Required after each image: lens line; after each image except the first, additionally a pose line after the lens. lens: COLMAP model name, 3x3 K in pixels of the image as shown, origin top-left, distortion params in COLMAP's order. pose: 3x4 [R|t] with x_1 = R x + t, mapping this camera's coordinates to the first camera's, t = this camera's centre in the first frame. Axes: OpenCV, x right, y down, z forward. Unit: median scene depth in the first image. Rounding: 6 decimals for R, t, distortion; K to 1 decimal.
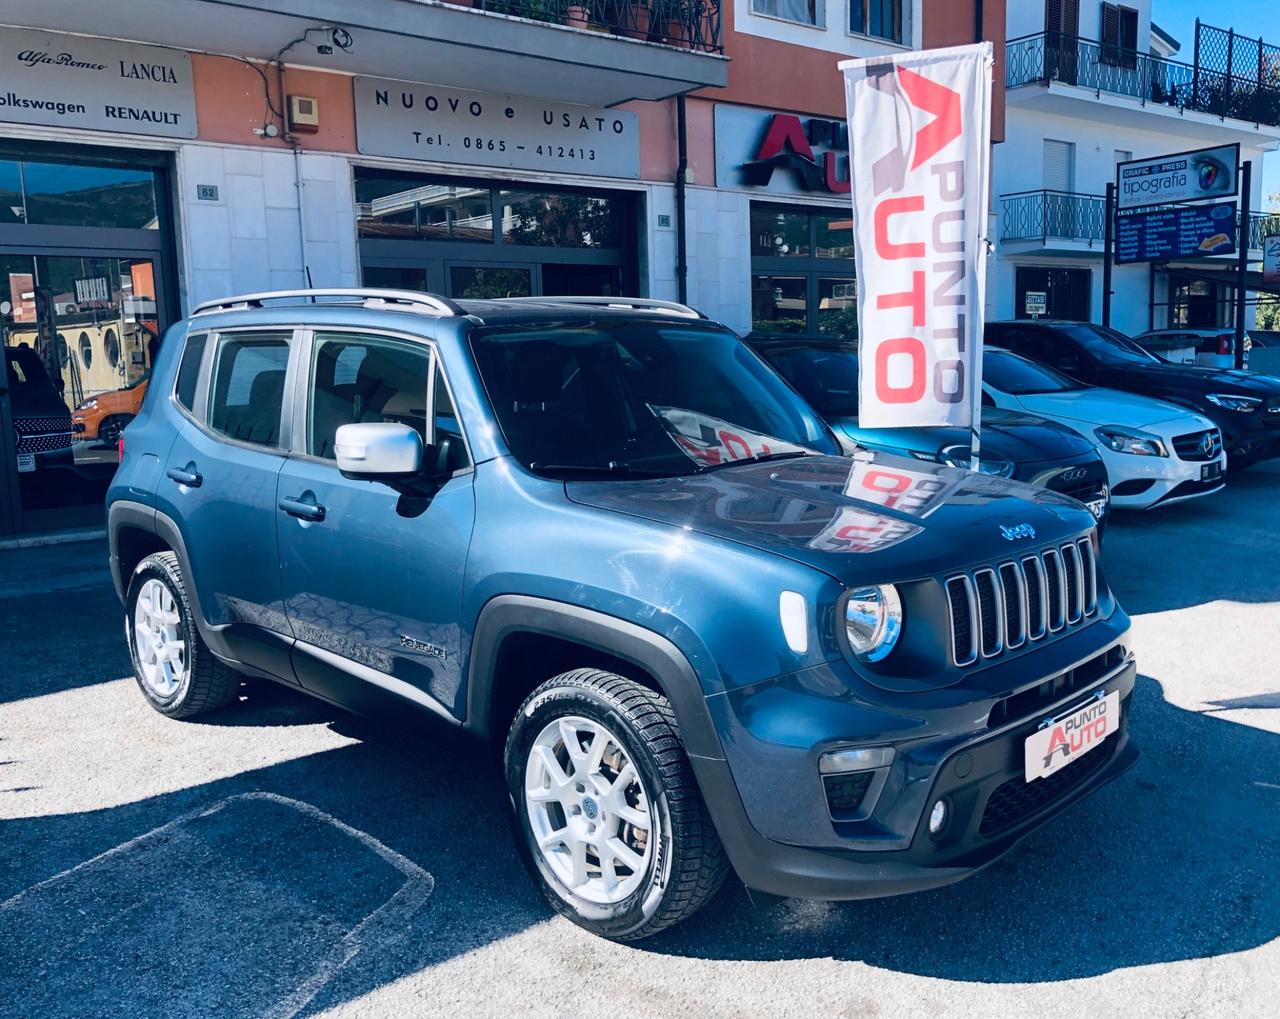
lens RADIAL K [[1141.4, 0, 656.5], [0, 1141.4, 507.0], [0, 0, 1]] dist [-0.003106, 0.027142]
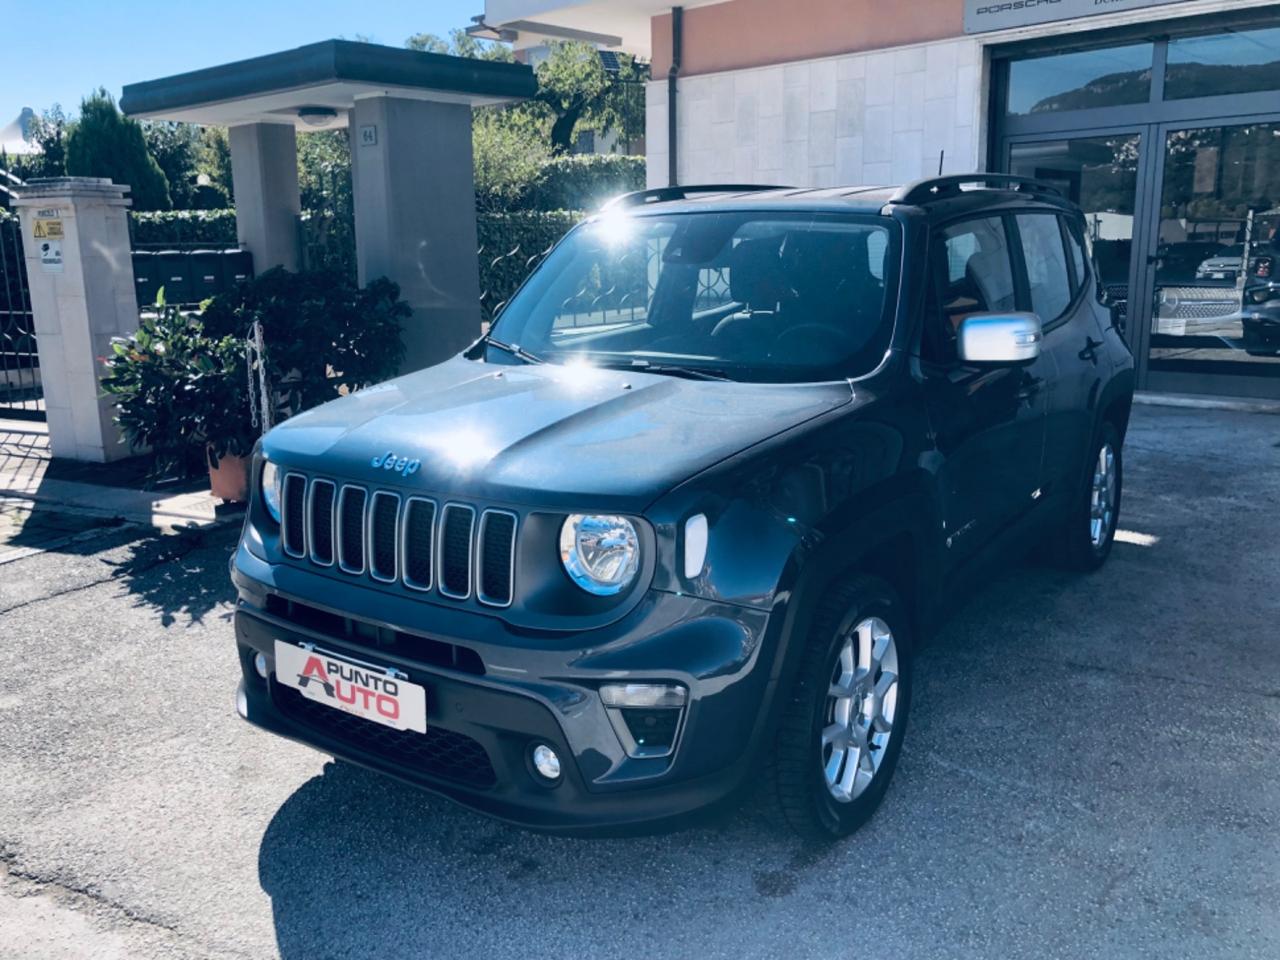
lens RADIAL K [[1071.4, 0, 643.5], [0, 1071.4, 475.9], [0, 0, 1]] dist [0.001832, 0.025950]
pose [[0.160620, 0.228296, -0.960251, 0.731672], [-0.121649, 0.970044, 0.210276, -0.106175], [0.979491, 0.083039, 0.183581, 0.652747]]
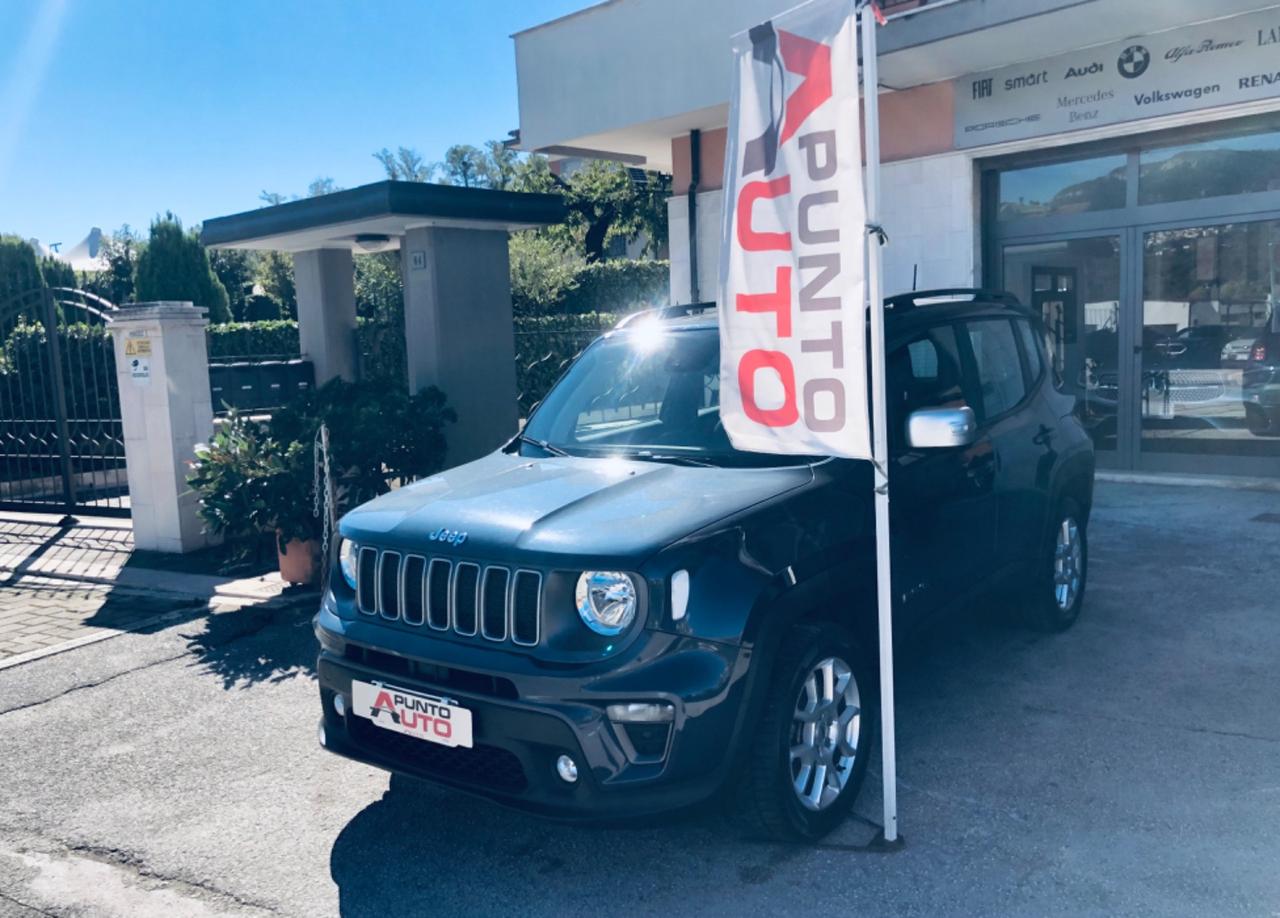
lens RADIAL K [[1059.5, 0, 643.2], [0, 1059.5, 485.1], [0, 0, 1]] dist [0.020417, -0.015363]
pose [[0.129266, 0.152345, -0.979837, 0.868435], [-0.098352, 0.985225, 0.140207, -0.123928], [0.986720, 0.078245, 0.142339, 0.653238]]
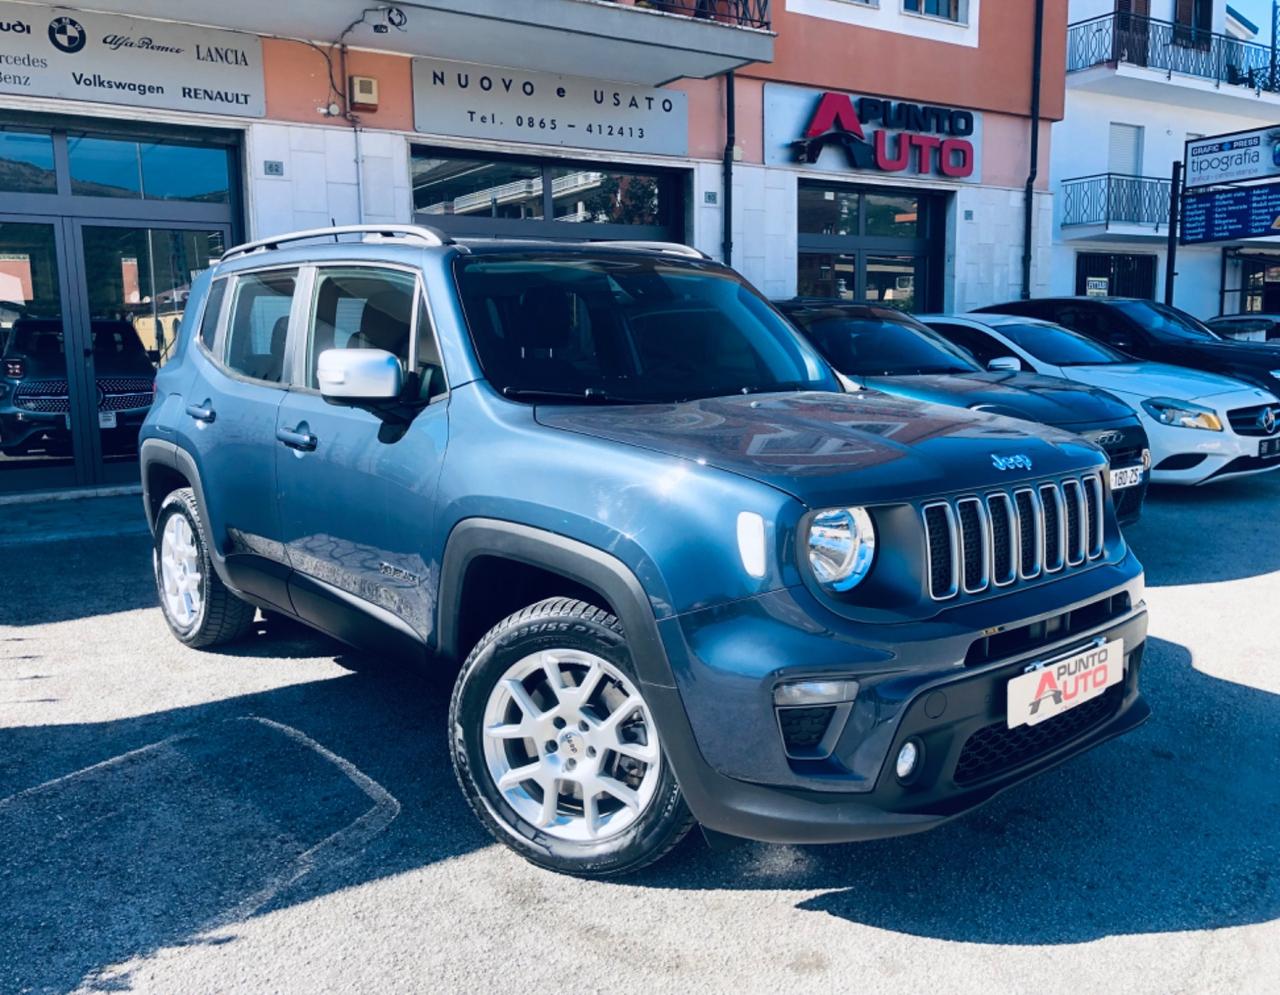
lens RADIAL K [[1087.0, 0, 597.0], [0, 1087.0, 488.6], [0, 0, 1]] dist [0.007043, 0.005624]
pose [[0.993423, 0.022389, -0.112291, 0.052439], [-0.022600, 0.999744, -0.000607, 0.032653], [0.112249, 0.003141, 0.993675, 0.055115]]
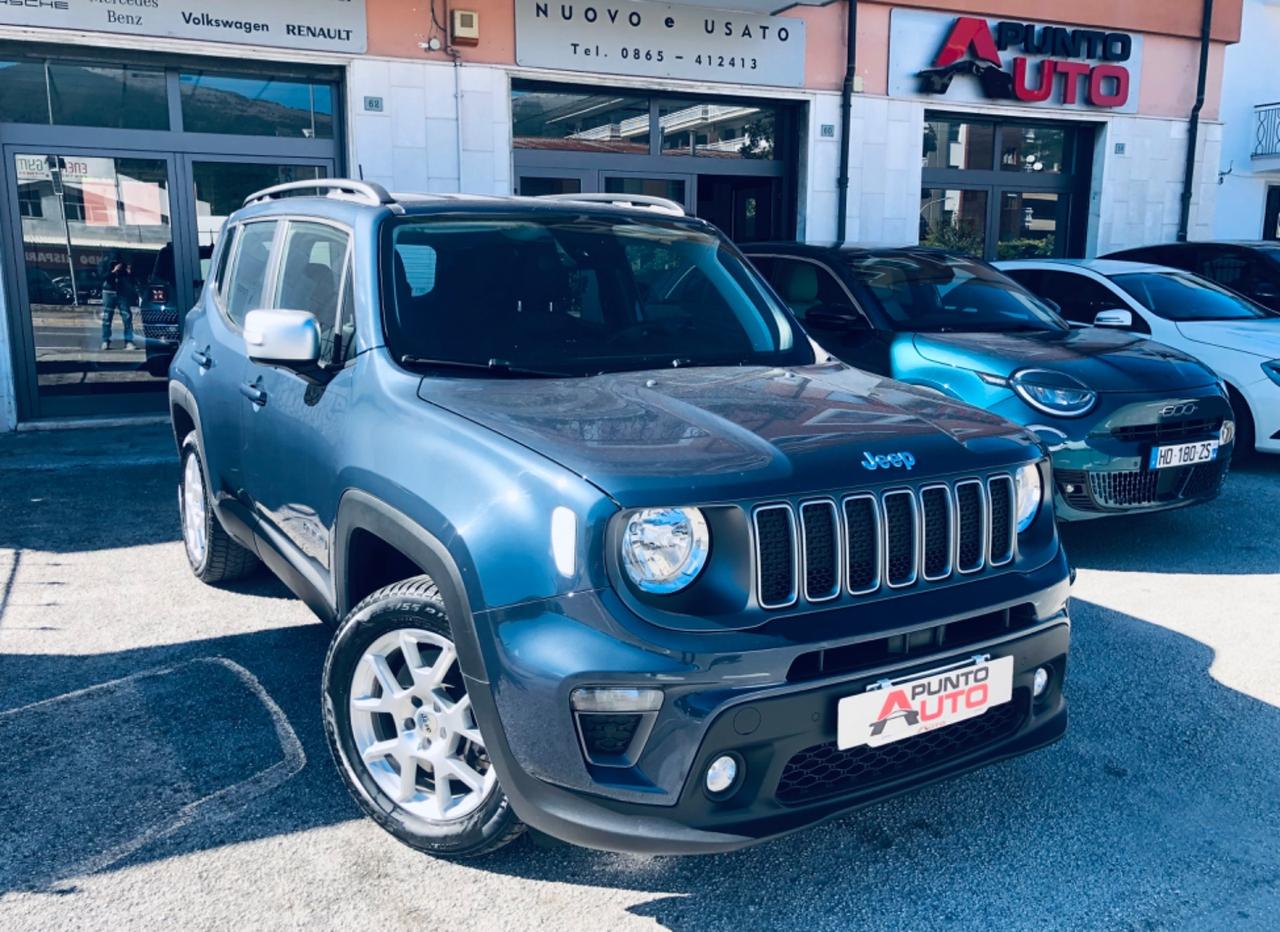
lens RADIAL K [[1082.5, 0, 608.7], [0, 1082.5, 467.6], [0, 0, 1]] dist [0.000481, 0.023626]
pose [[0.966110, 0.071572, -0.248009, 0.198526], [-0.060016, 0.996744, 0.053856, -0.002144], [0.251056, -0.037146, 0.967260, 0.102807]]
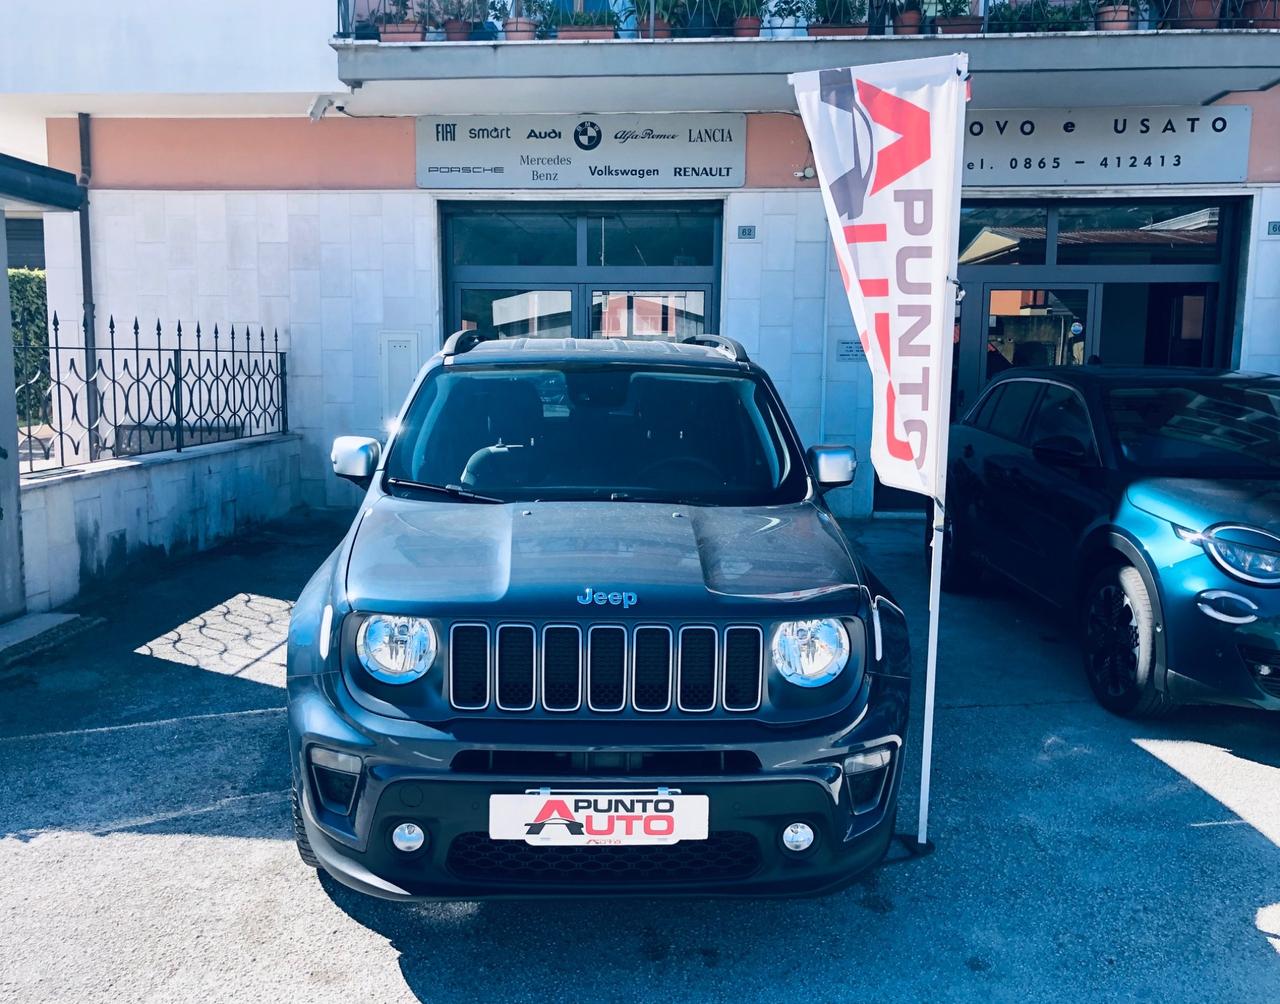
lens RADIAL K [[1087.0, 0, 609.3], [0, 1087.0, 507.6], [0, 0, 1]] dist [0.007043, 0.005624]
pose [[0.721794, 0.120117, -0.681605, 0.587503], [-0.120659, 0.991582, 0.046970, -0.061109], [0.681509, 0.048339, 0.730211, 0.206290]]
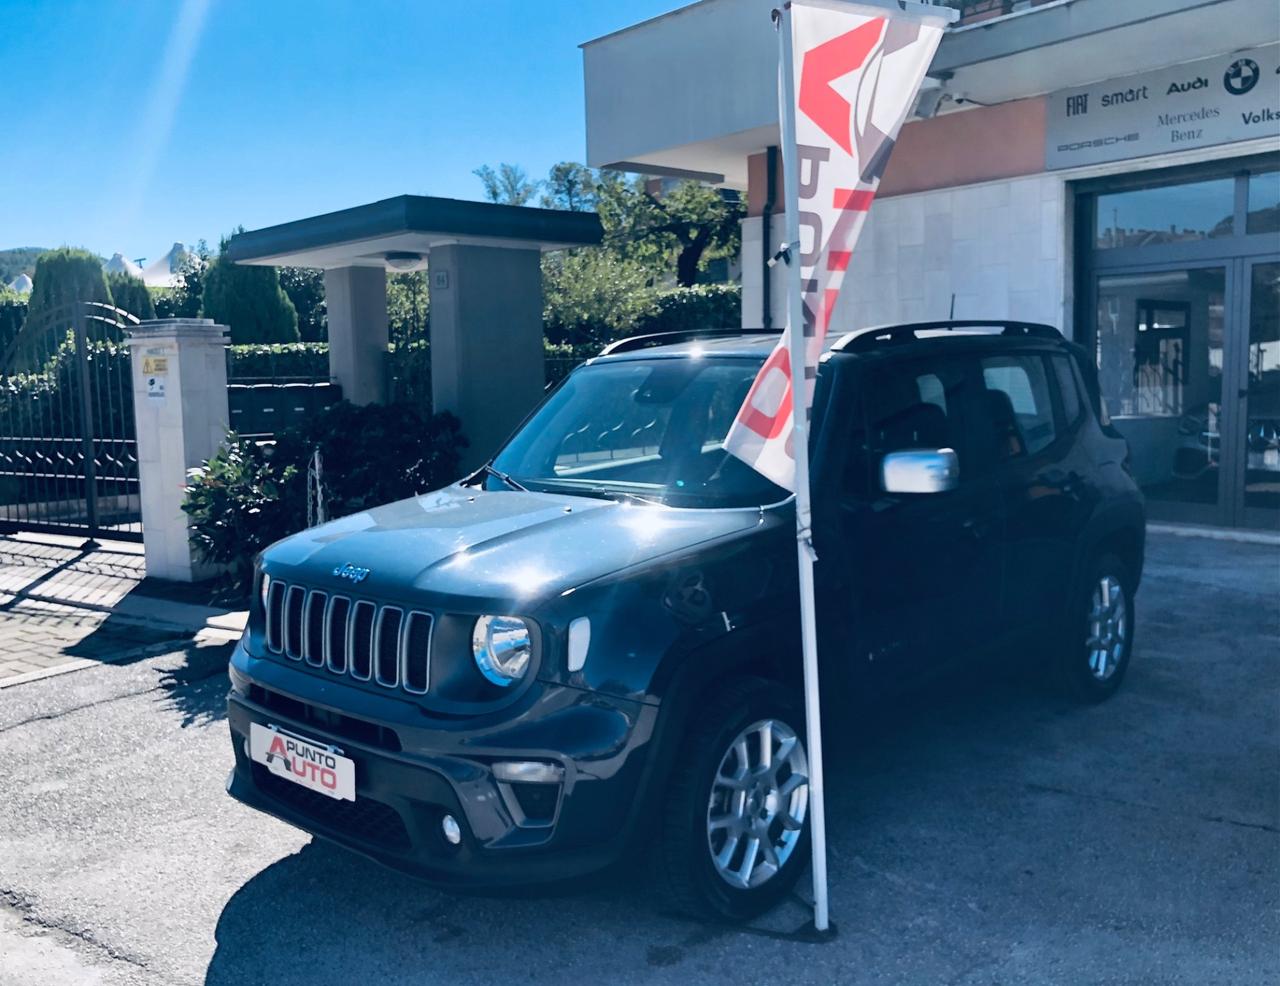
lens RADIAL K [[1139.3, 0, 681.8], [0, 1139.3, 506.7], [0, 0, 1]] dist [0.007808, 0.004504]
pose [[0.063819, 0.137810, -0.988400, 0.869104], [-0.120726, 0.984212, 0.129431, -0.133558], [0.990632, 0.111066, 0.079449, 0.764400]]
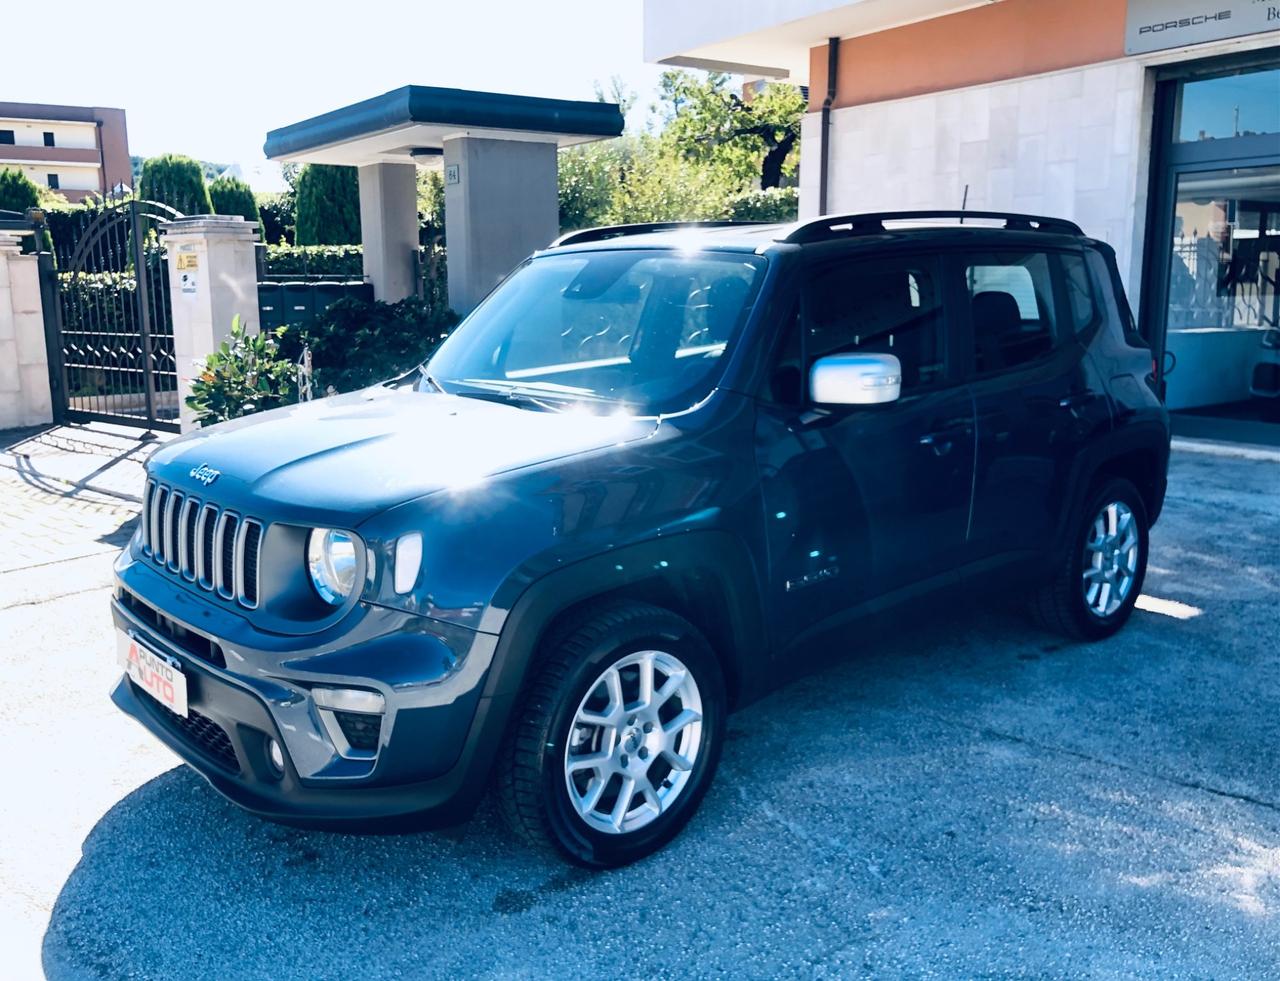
lens RADIAL K [[1109.2, 0, 639.2], [0, 1109.2, 487.4], [0, 0, 1]] dist [0.012523, -0.004152]
pose [[-0.063361, 0.204233, -0.976870, 0.782834], [-0.127789, 0.969118, 0.210901, -0.137620], [0.989775, 0.138197, -0.035306, 0.888126]]
